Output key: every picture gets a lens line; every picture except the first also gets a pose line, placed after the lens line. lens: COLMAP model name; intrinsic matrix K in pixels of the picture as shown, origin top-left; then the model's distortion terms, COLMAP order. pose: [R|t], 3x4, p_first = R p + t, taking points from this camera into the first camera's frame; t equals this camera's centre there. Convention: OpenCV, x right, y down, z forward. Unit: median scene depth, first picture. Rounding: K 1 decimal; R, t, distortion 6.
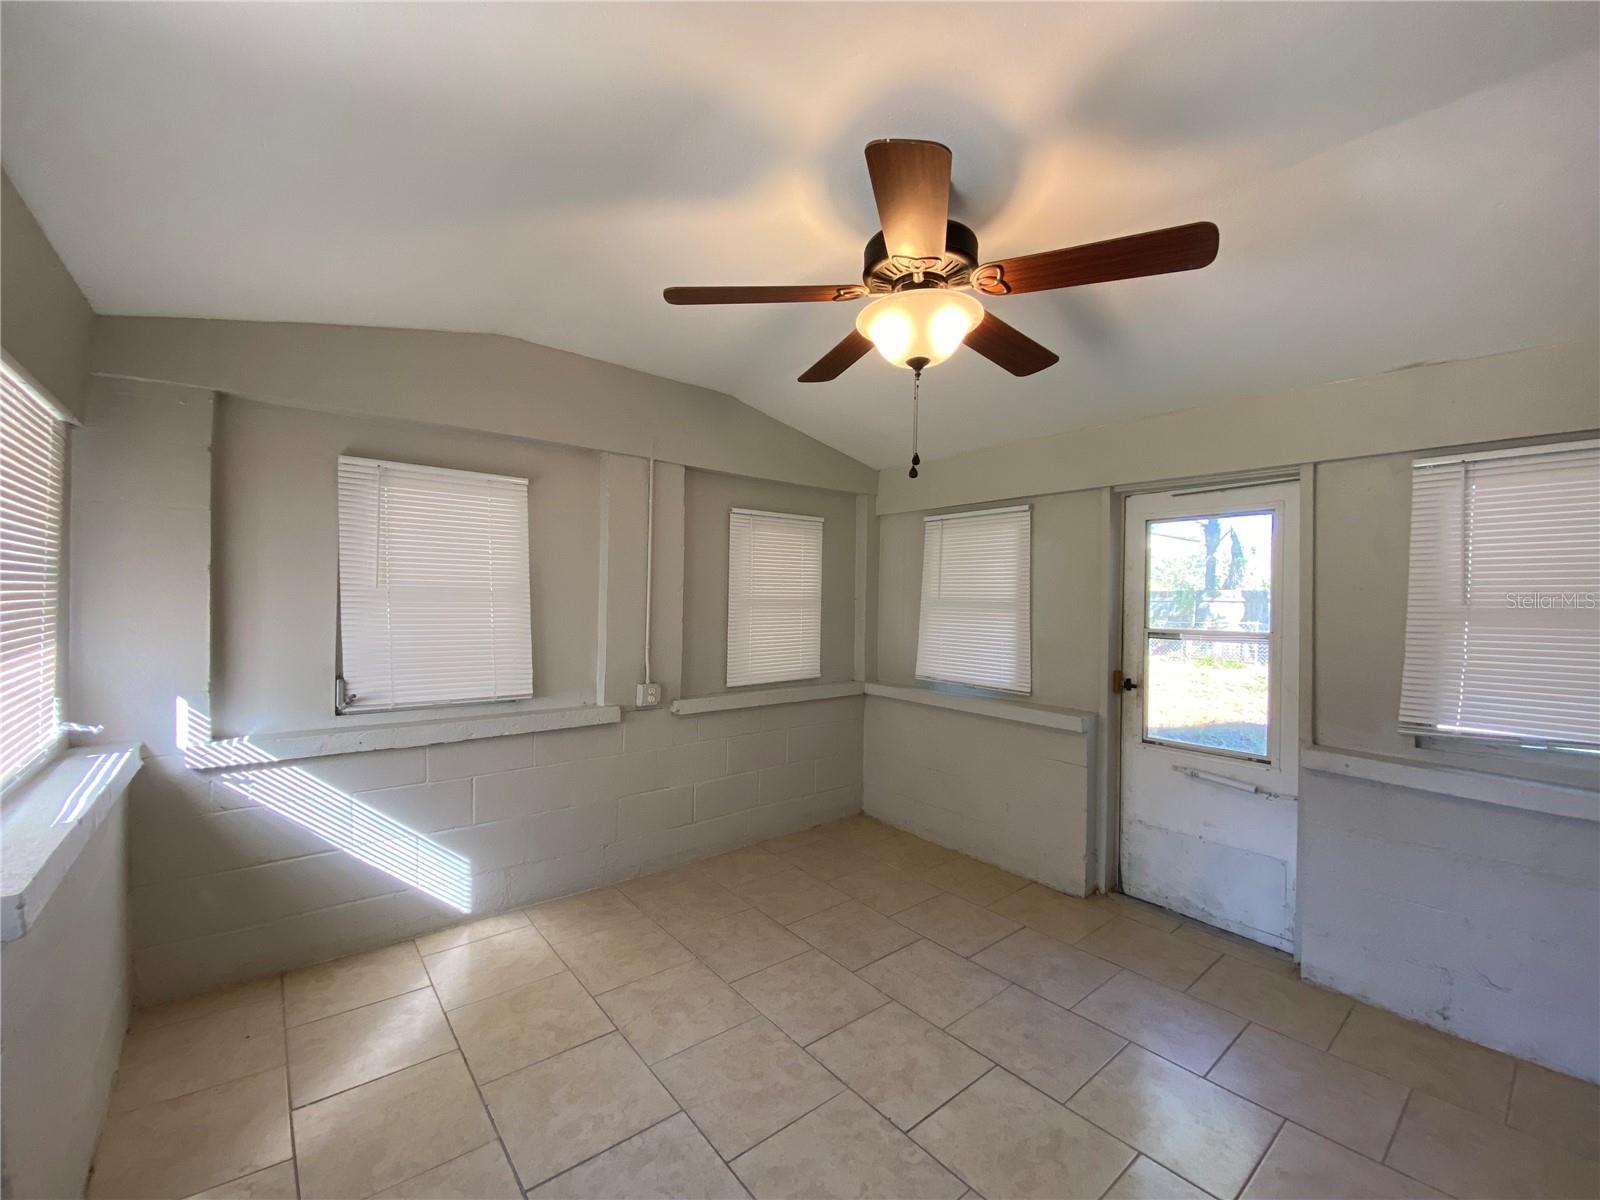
lens RADIAL K [[650.8, 0, 789.4], [0, 650.8, 595.8], [0, 0, 1]] dist [-0.003593, -0.000396]
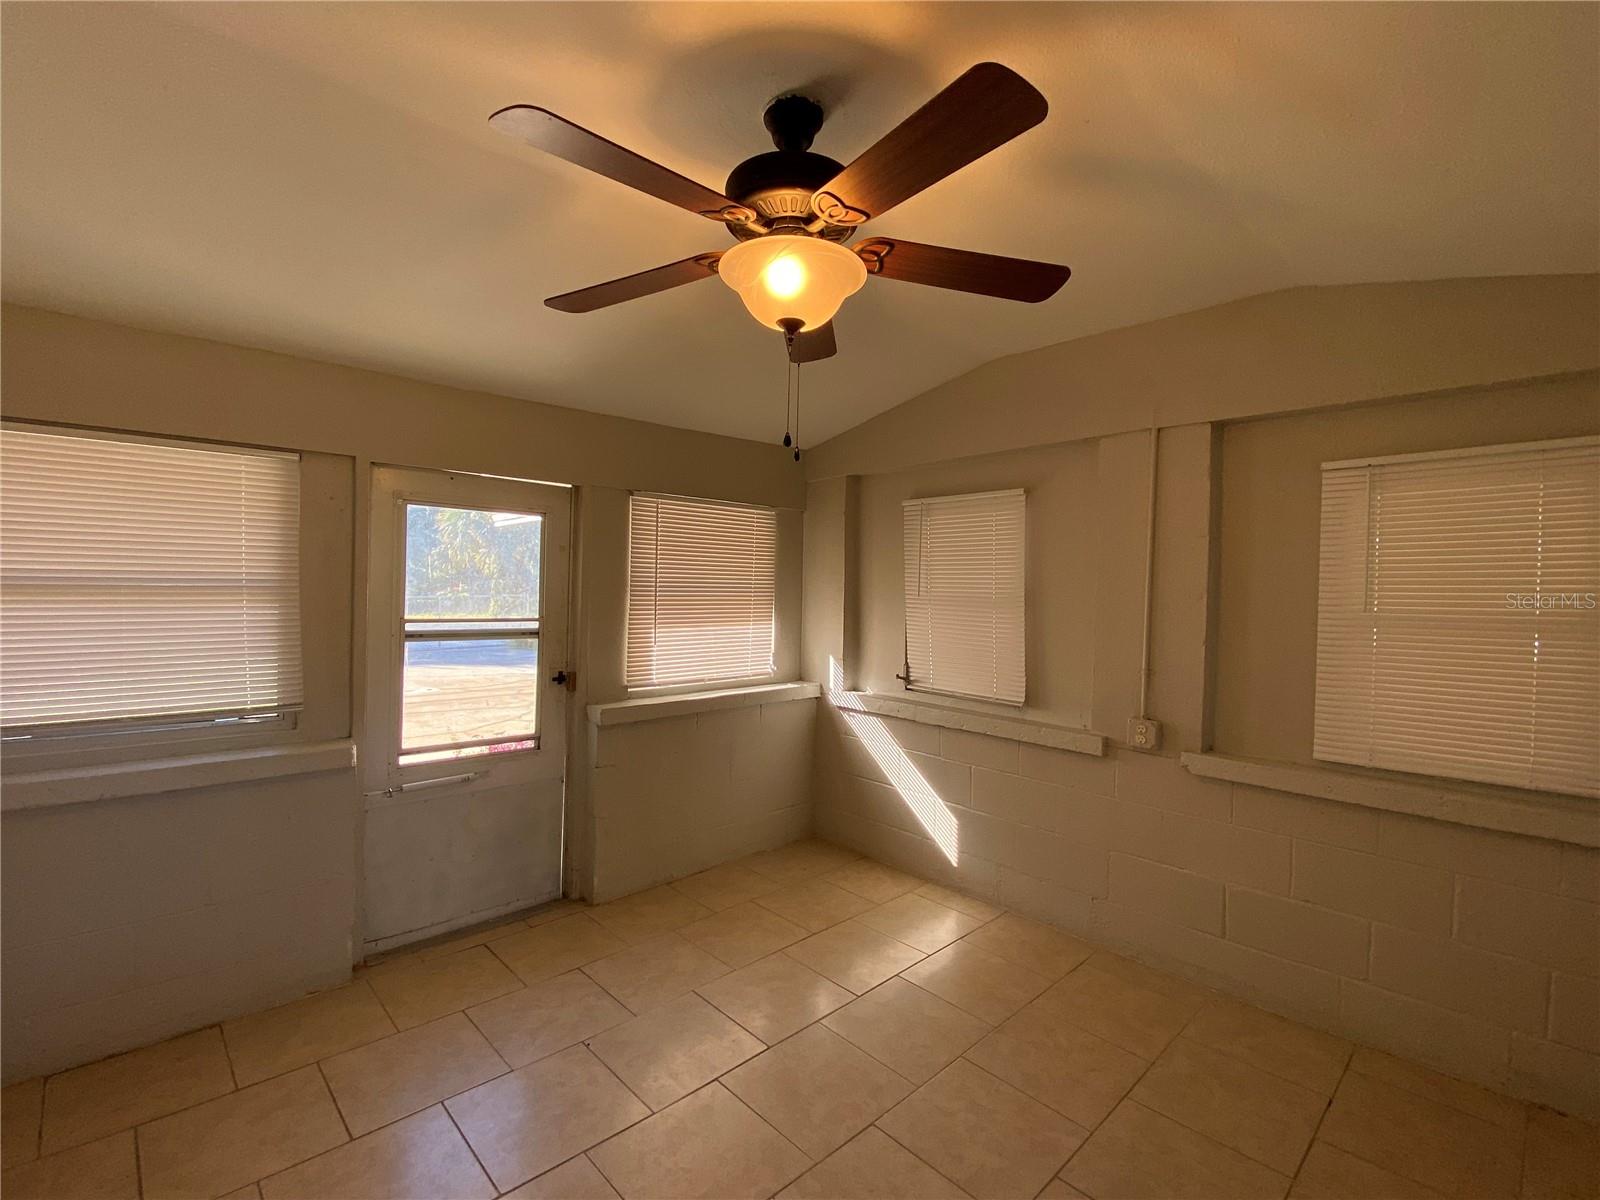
lens RADIAL K [[729.1, 0, 792.1], [0, 729.1, 593.9], [0, 0, 1]] dist [-0.010117, -0.001079]
pose [[0.077645, 0.006866, -0.996957, 0.743733], [-0.013836, 0.999887, 0.005808, -0.017659], [0.996885, 0.013343, 0.077731, 0.609912]]
